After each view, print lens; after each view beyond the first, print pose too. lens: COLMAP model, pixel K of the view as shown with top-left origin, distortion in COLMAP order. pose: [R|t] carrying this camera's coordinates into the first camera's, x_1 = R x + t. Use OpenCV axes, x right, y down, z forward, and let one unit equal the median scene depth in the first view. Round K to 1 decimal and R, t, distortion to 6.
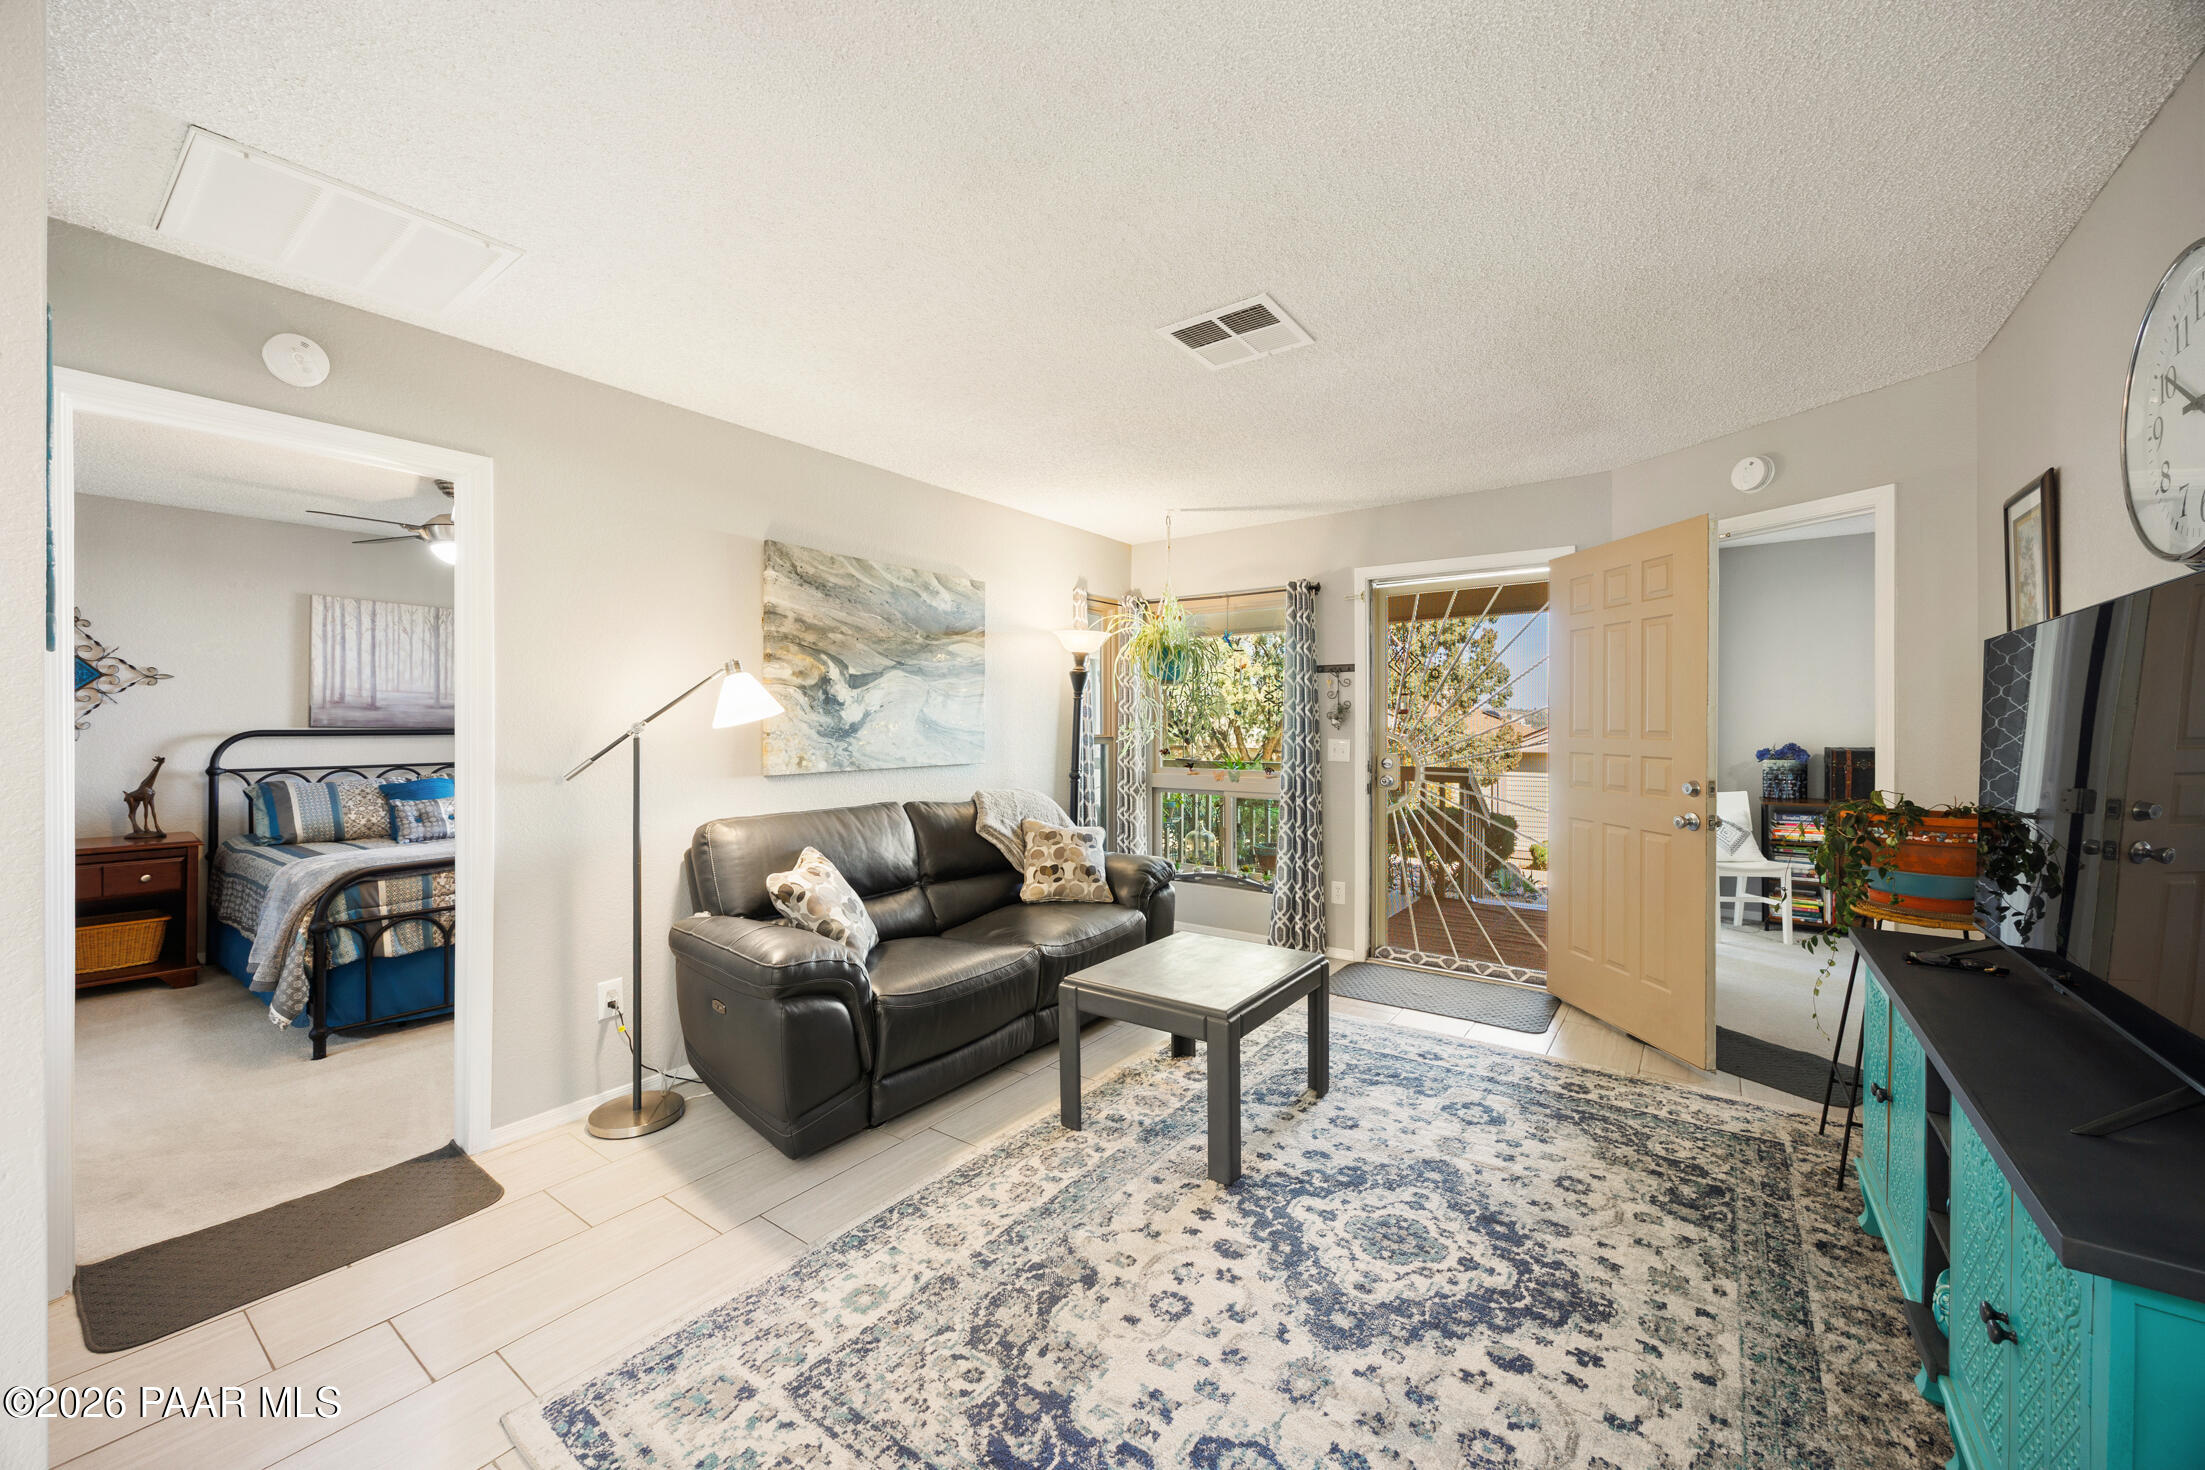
lens RADIAL K [[850.2, 0, 1076.9], [0, 850.2, 725.1], [0, 0, 1]] dist [-0.006438, 0.001643]
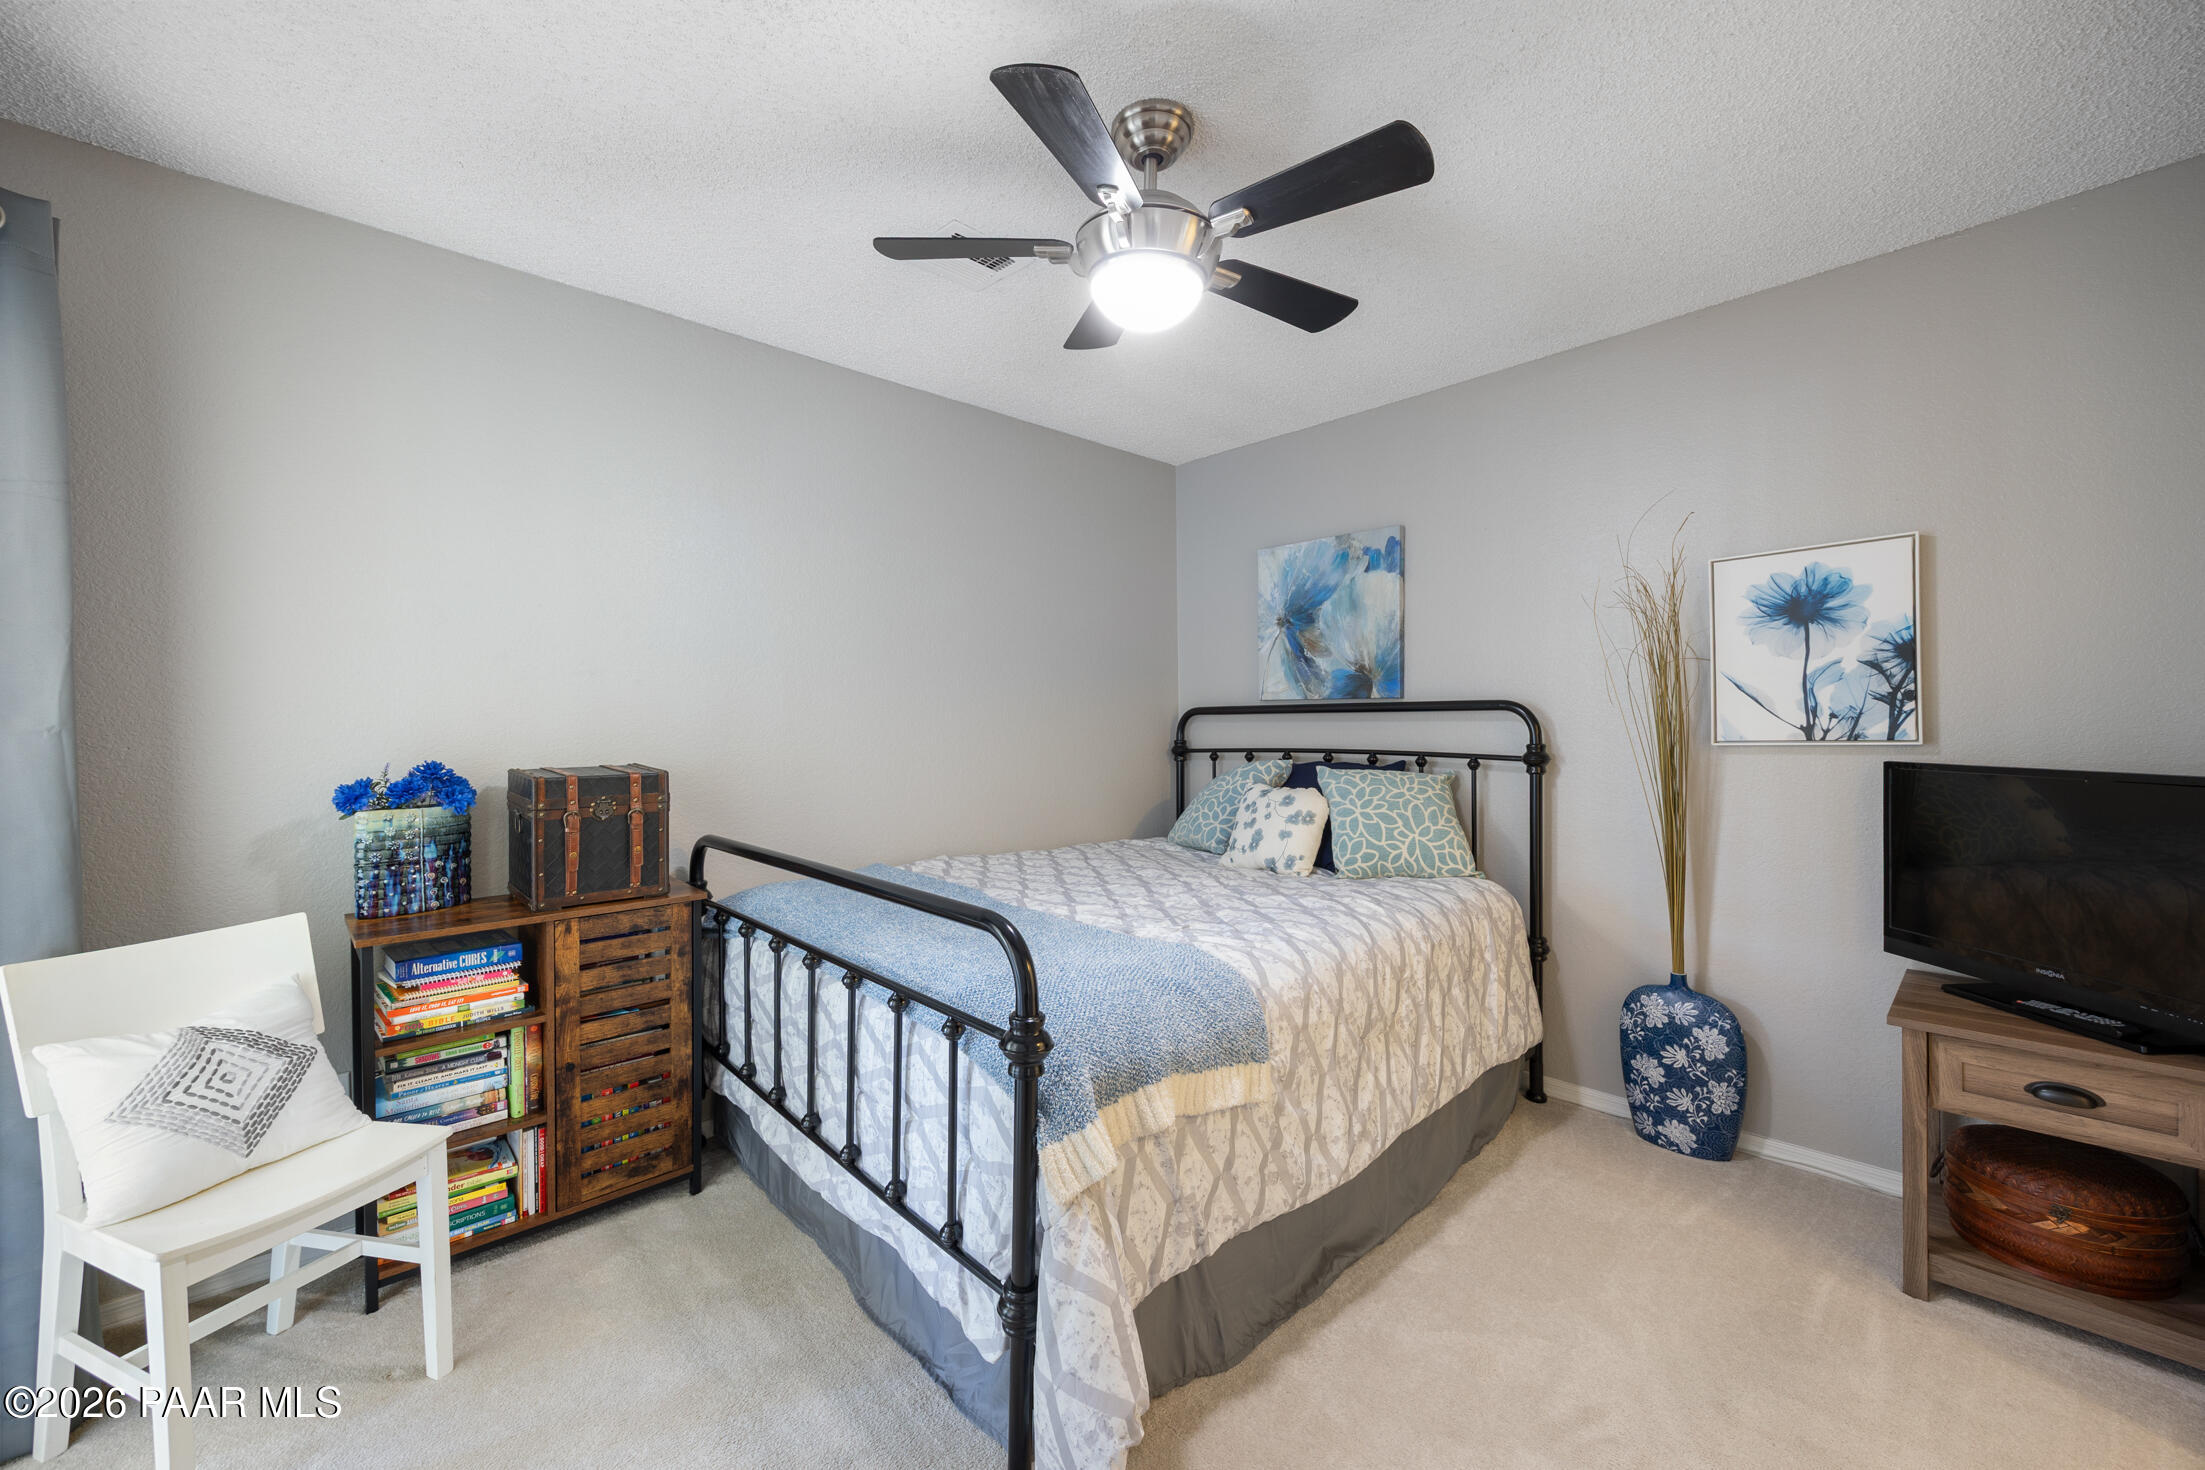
lens RADIAL K [[850.2, 0, 1082.0], [0, 850.2, 737.1], [0, 0, 1]] dist [-0.006438, 0.001643]
pose [[0.170572, 0.000387, 0.985345, 1.029038], [0.010616, 0.999941, -0.002231, 0.027850], [-0.985288, 0.010840, 0.170557, 1.282527]]
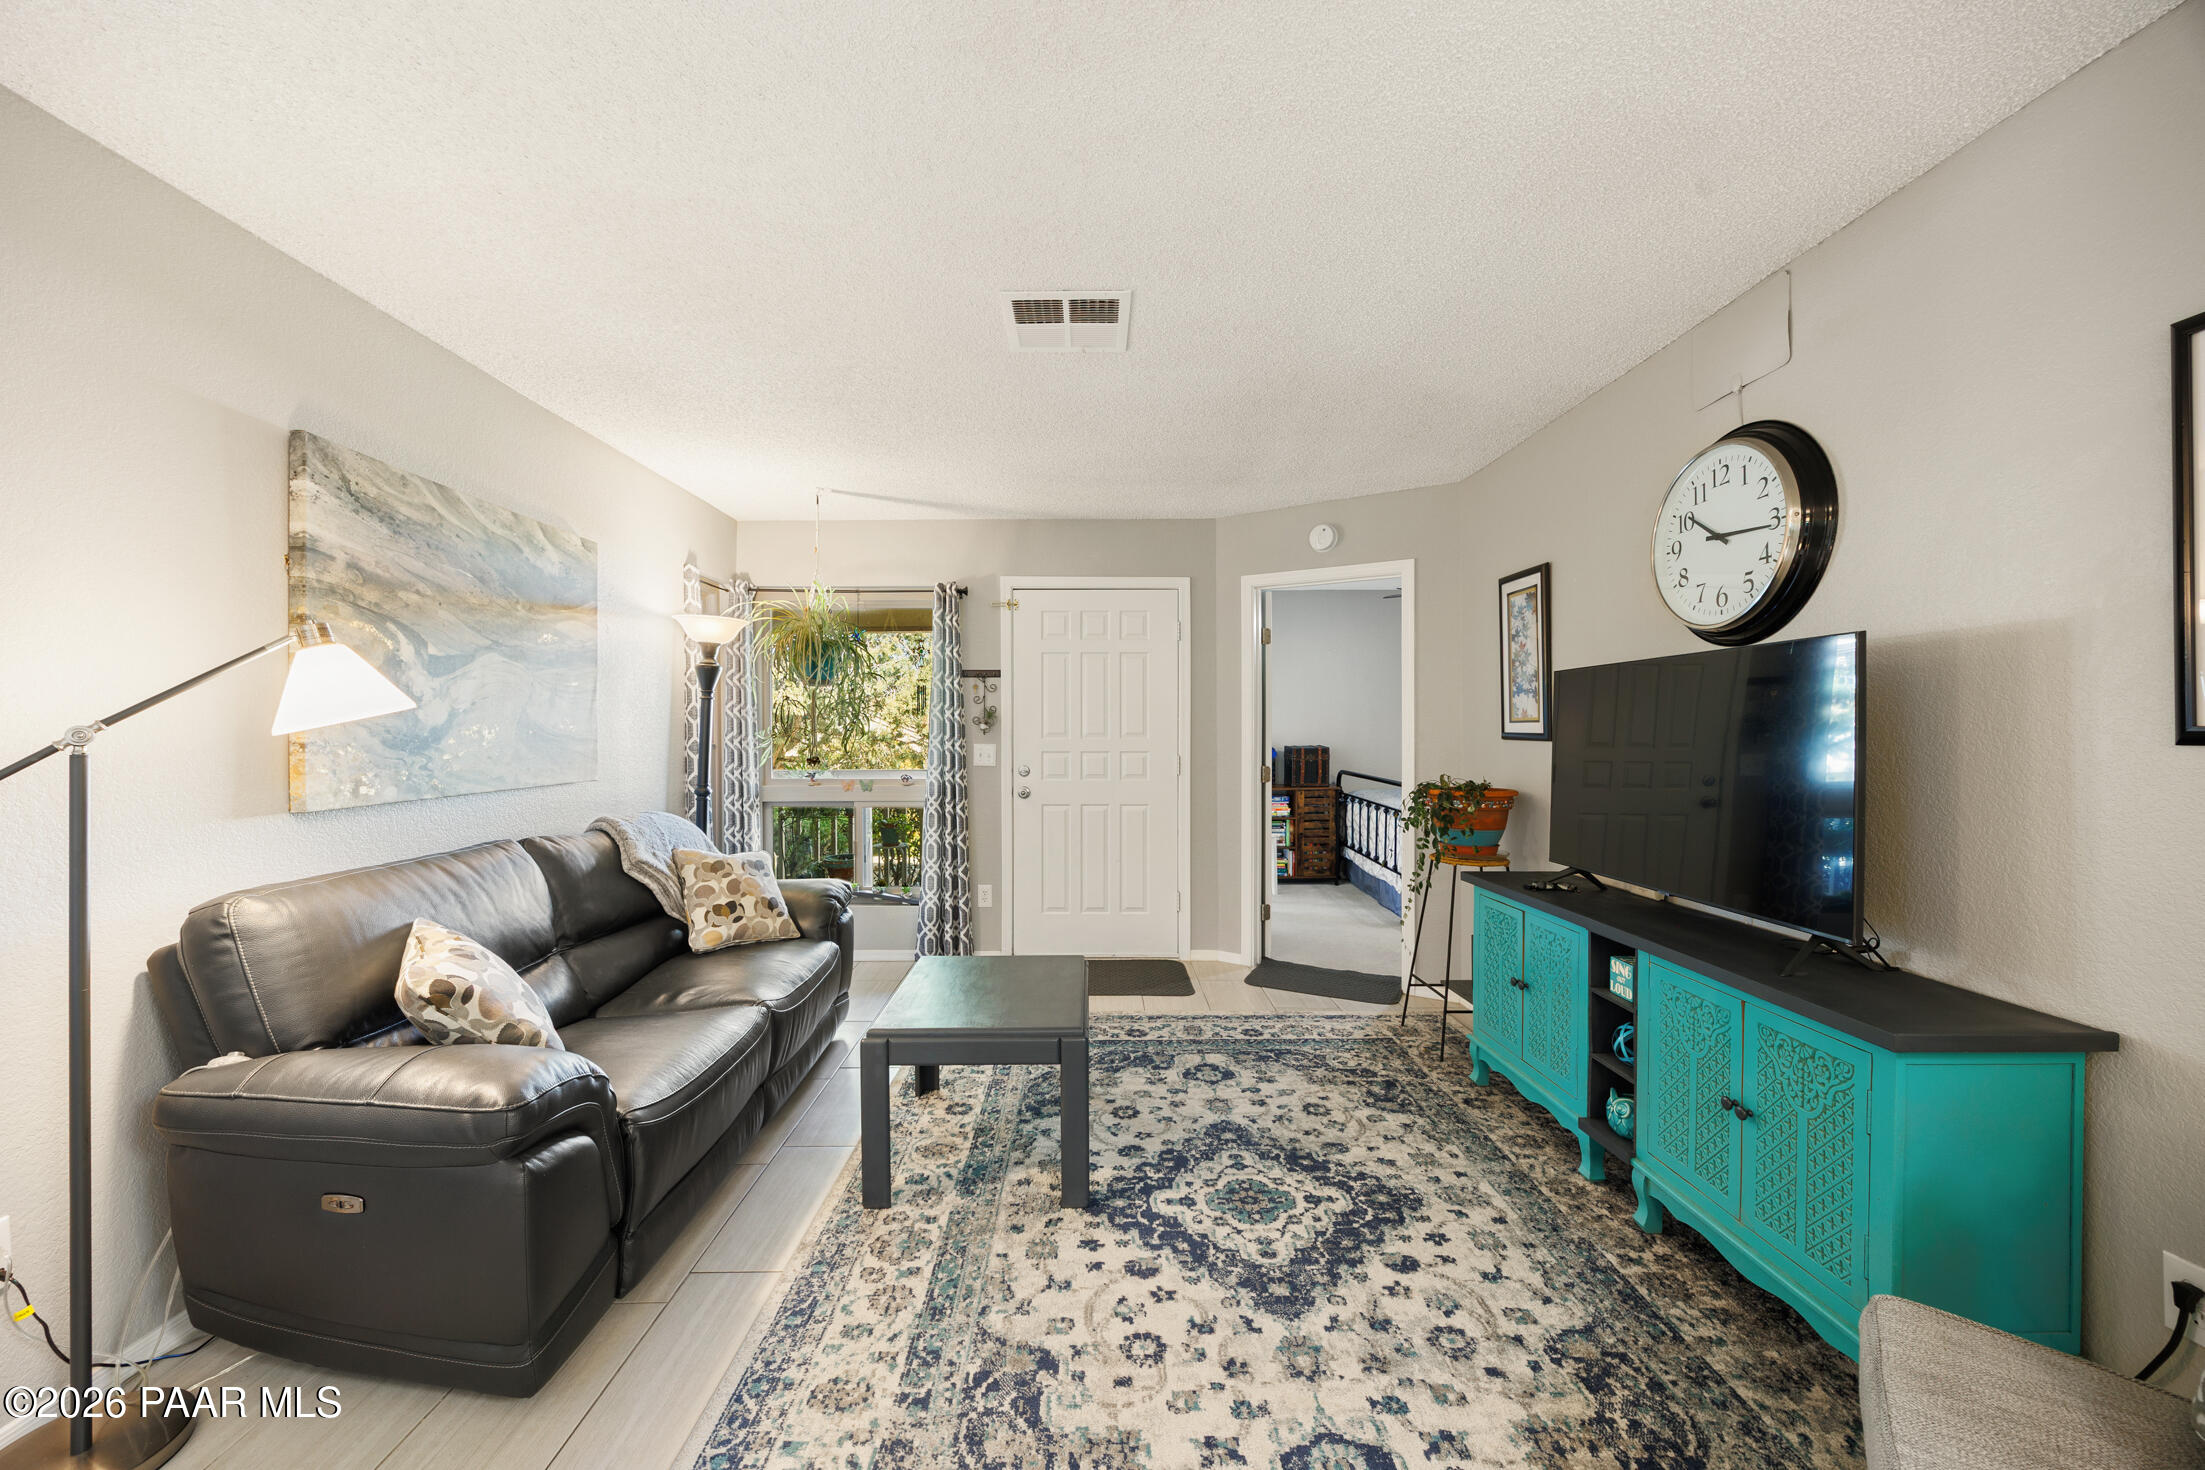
lens RADIAL K [[850.2, 0, 1087.1], [0, 850.2, 733.4], [0, 0, 1]] dist [-0.006438, 0.001643]
pose [[0.795751, -0.004388, 0.605608, -0.368731], [0.003585, 0.999990, 0.002535, 0.003230], [-0.605613, 0.000154, 0.795759, 0.216155]]
